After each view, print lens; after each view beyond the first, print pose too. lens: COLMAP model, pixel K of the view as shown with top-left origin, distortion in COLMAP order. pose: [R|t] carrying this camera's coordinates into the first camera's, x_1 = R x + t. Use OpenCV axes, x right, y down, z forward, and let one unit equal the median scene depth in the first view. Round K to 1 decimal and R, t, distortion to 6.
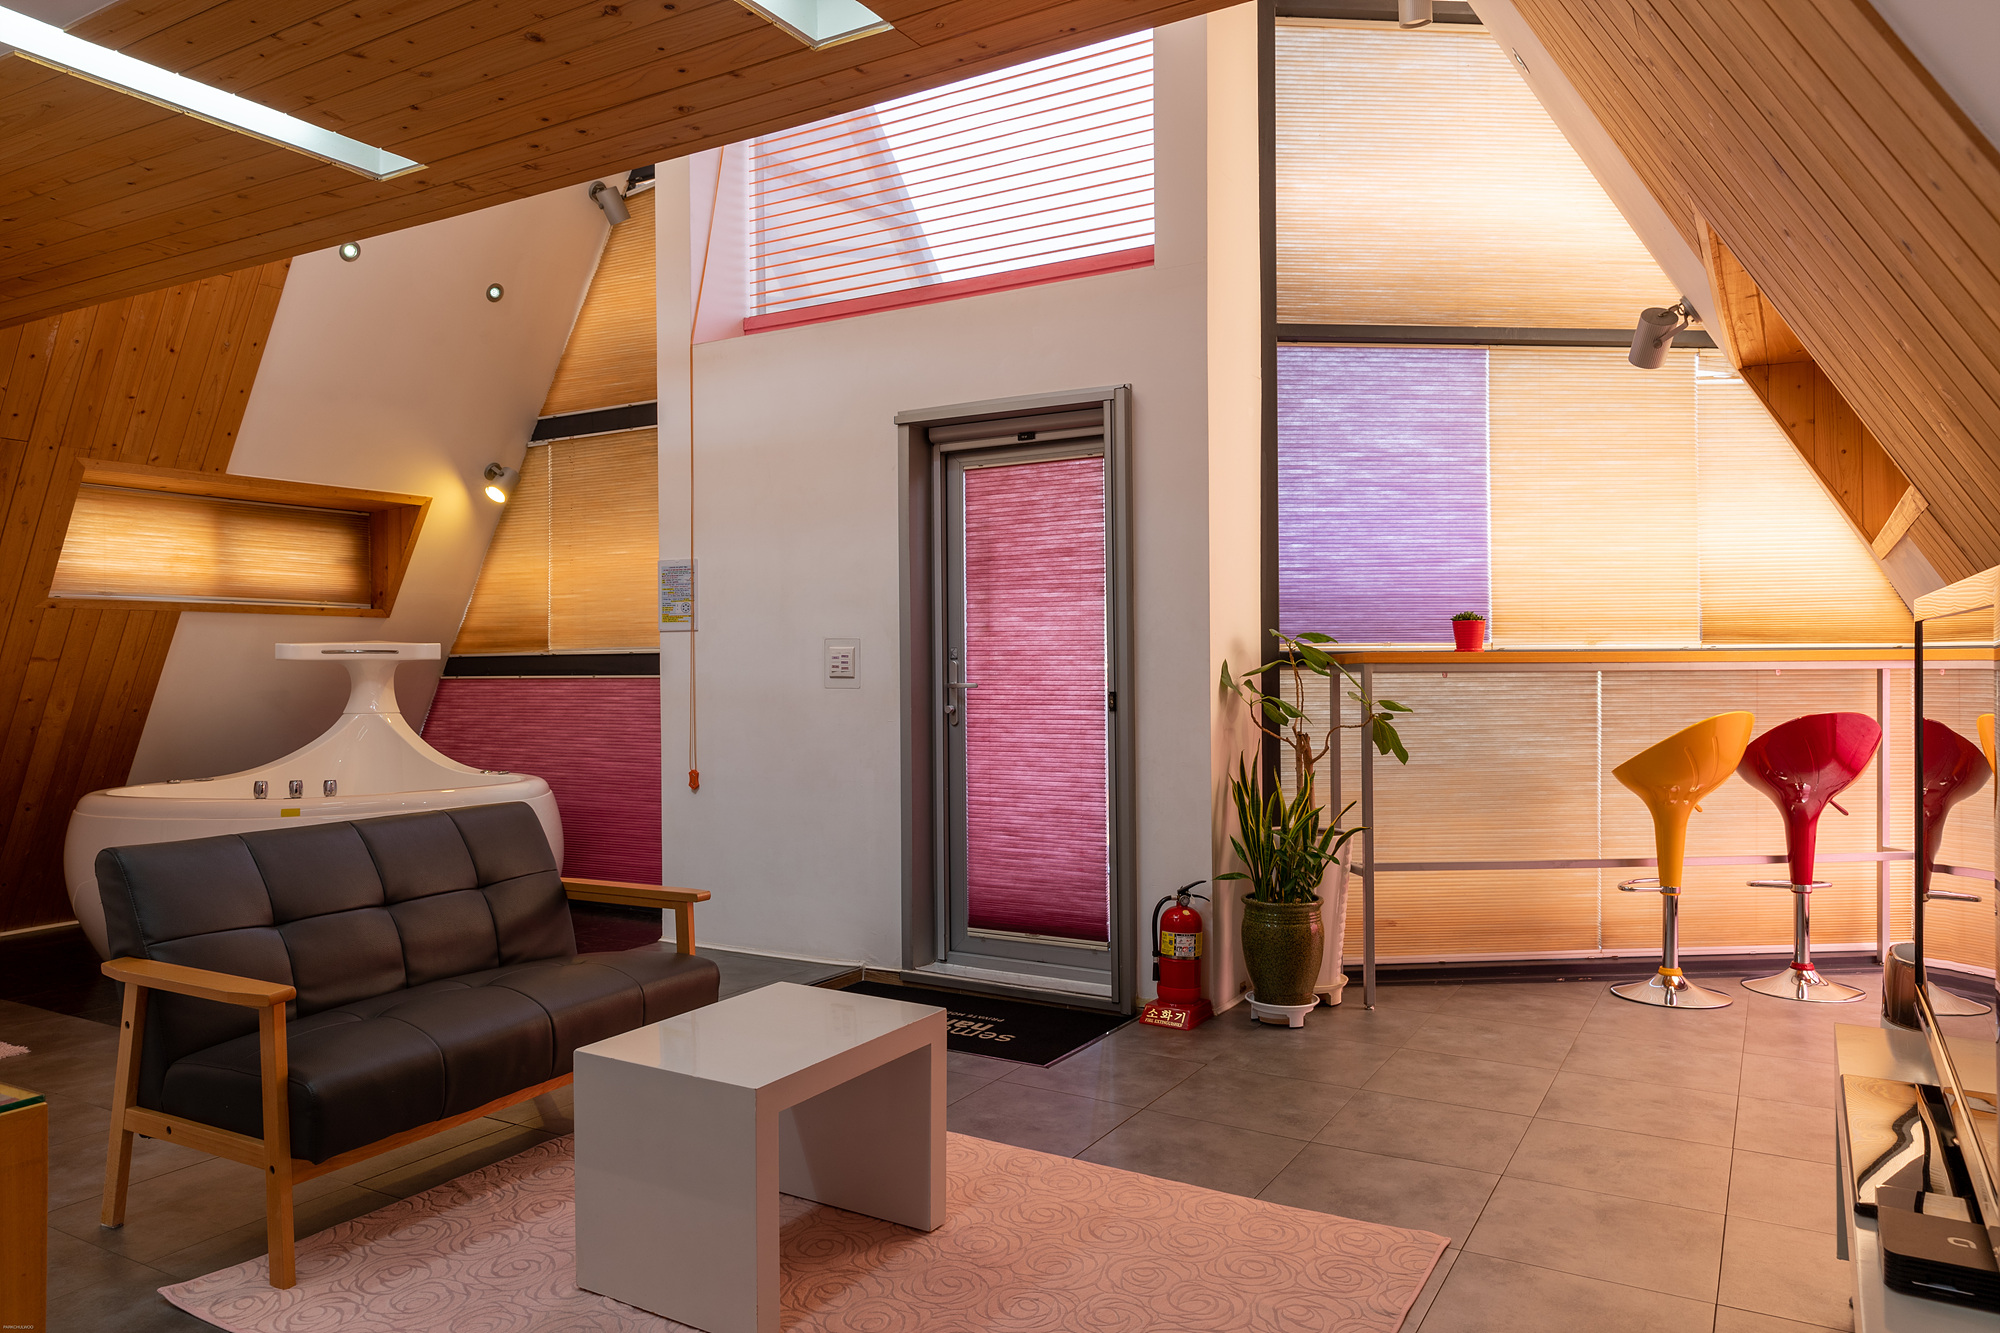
lens RADIAL K [[1336.3, 0, 1000.0], [0, 1336.3, 666.5], [0, 0, 1]] dist [0.013736, -0.002206]
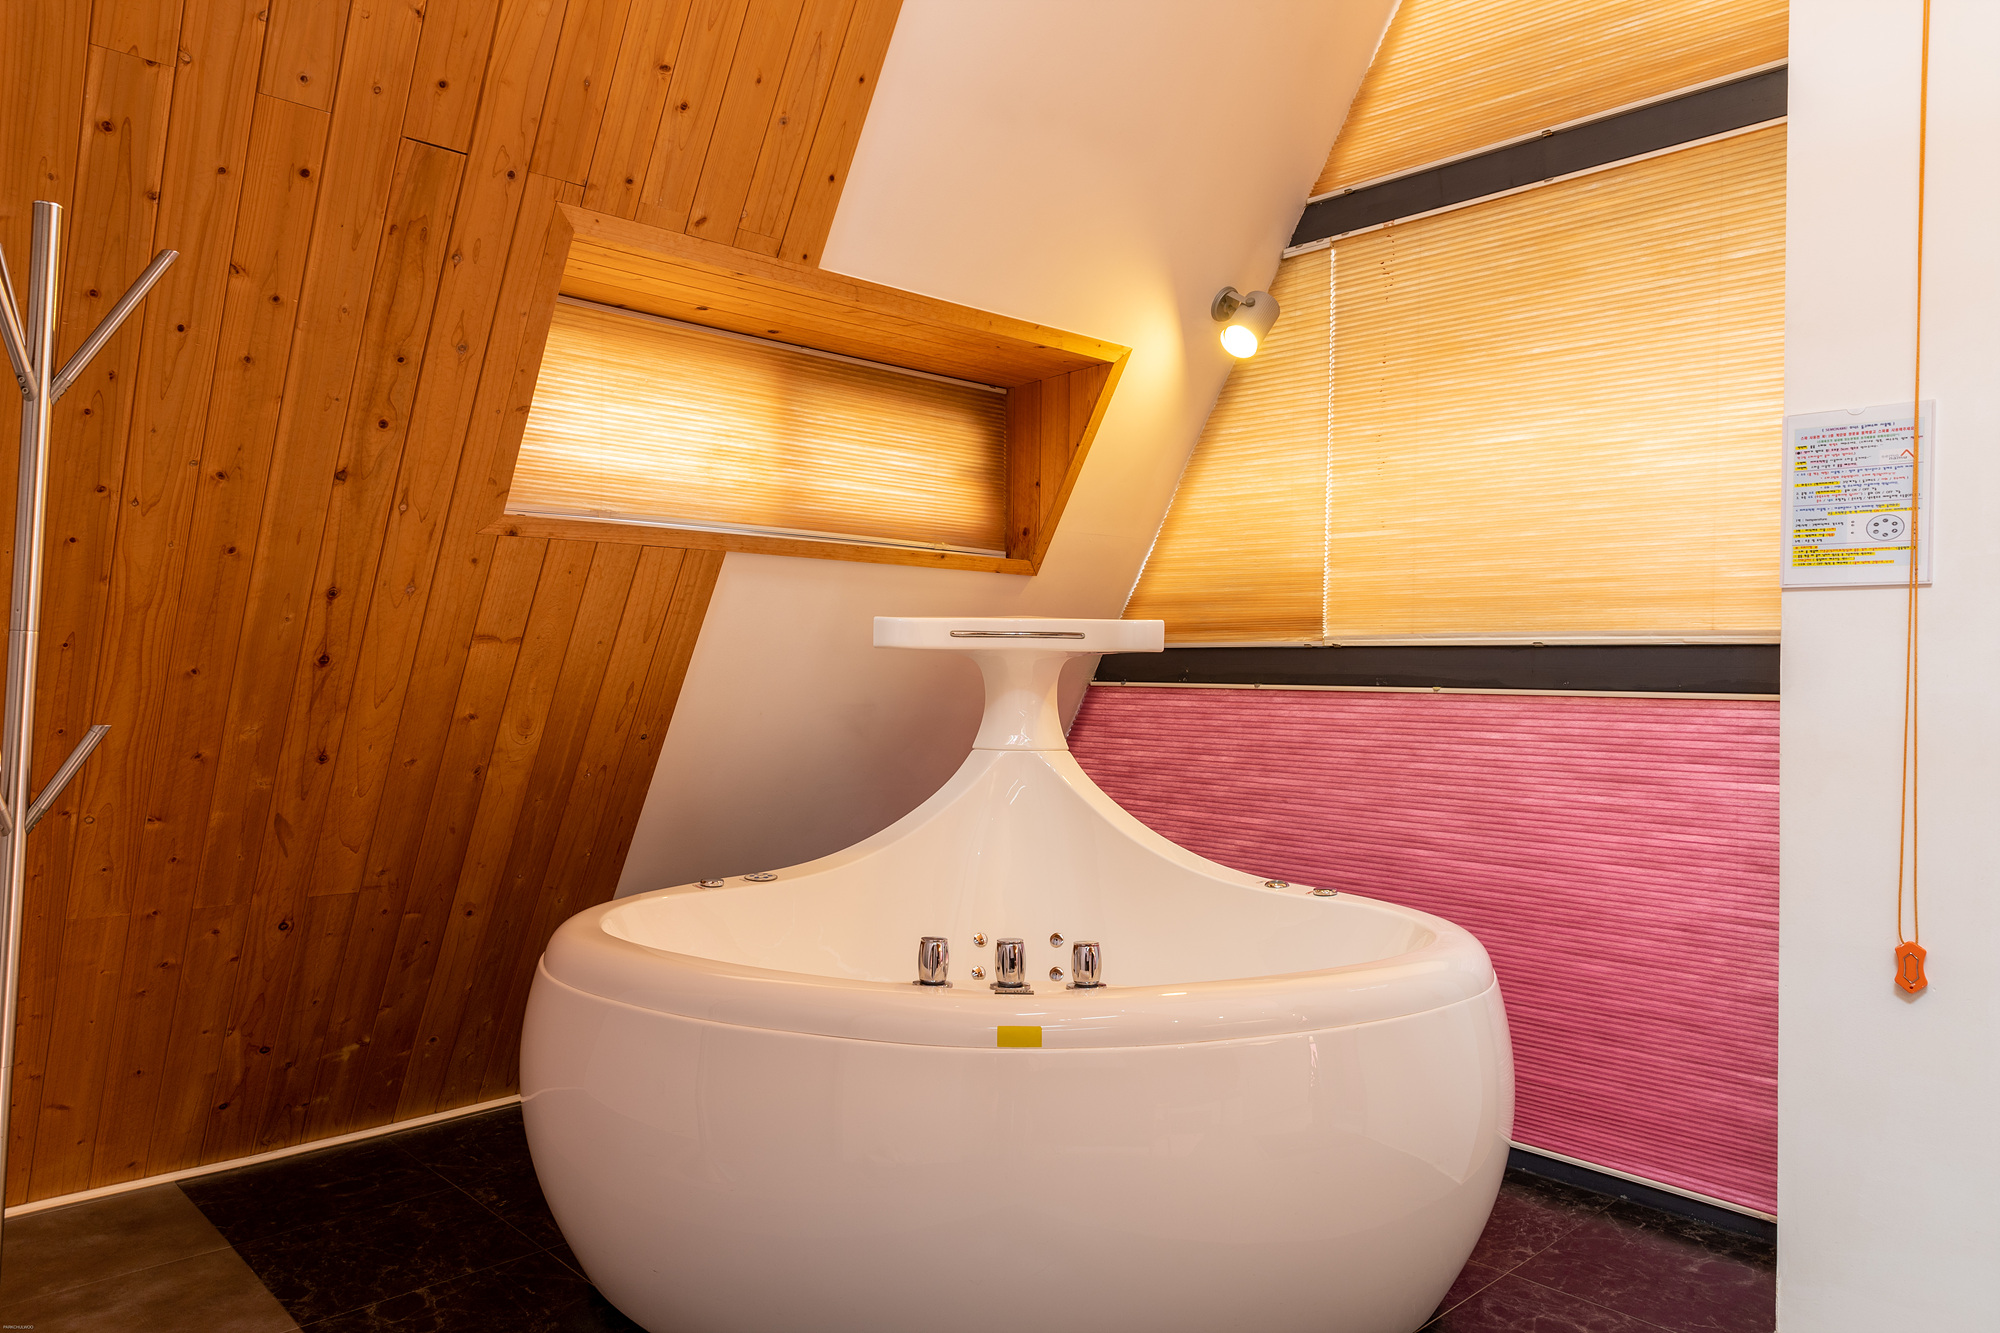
lens RADIAL K [[1336.3, 0, 1000.0], [0, 1336.3, 666.5], [0, 0, 1]] dist [0.013736, -0.002206]
pose [[0.961517, 0.017560, -0.274183, -0.369358], [-0.017830, 0.999840, 0.001506, 0.001007], [0.274166, 0.003441, 0.961676, 0.537211]]
